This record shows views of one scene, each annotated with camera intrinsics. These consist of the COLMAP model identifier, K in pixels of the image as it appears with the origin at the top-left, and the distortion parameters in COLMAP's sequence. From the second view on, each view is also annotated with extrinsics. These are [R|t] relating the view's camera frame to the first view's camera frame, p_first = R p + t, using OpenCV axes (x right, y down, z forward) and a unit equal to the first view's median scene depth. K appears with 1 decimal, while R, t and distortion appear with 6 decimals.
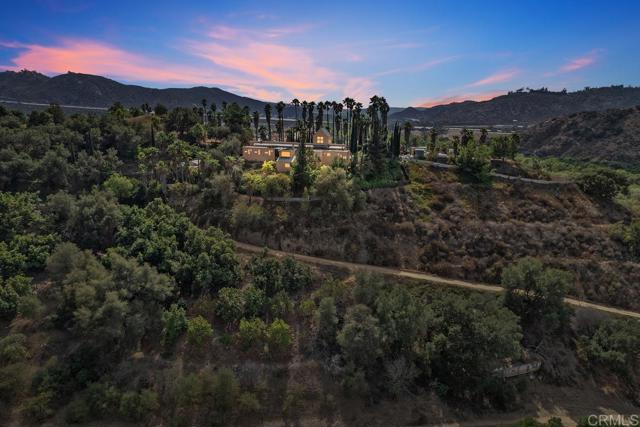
lens RADIAL K [[411.6, 0, 316.0], [0, 411.6, 214.6], [0, 0, 1]] dist [-0.087384, 0.087238]
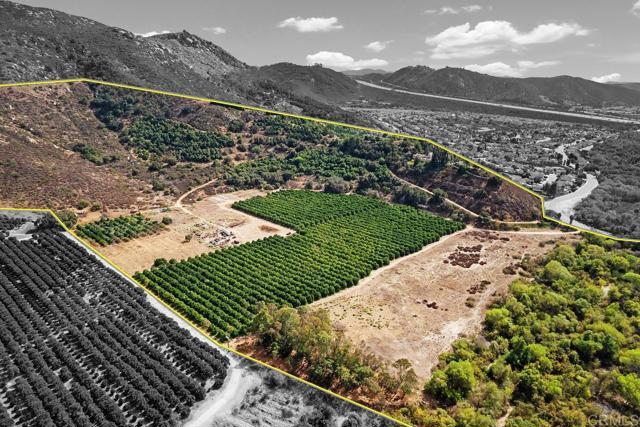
lens RADIAL K [[411.6, 0, 316.0], [0, 411.6, 214.6], [0, 0, 1]] dist [-0.087384, 0.087238]
pose [[0.655327, 0.232062, -0.718814, 2.433125], [-0.189841, 0.971691, 0.140627, 0.009767], [0.731099, 0.044304, 0.680831, -2.562602]]
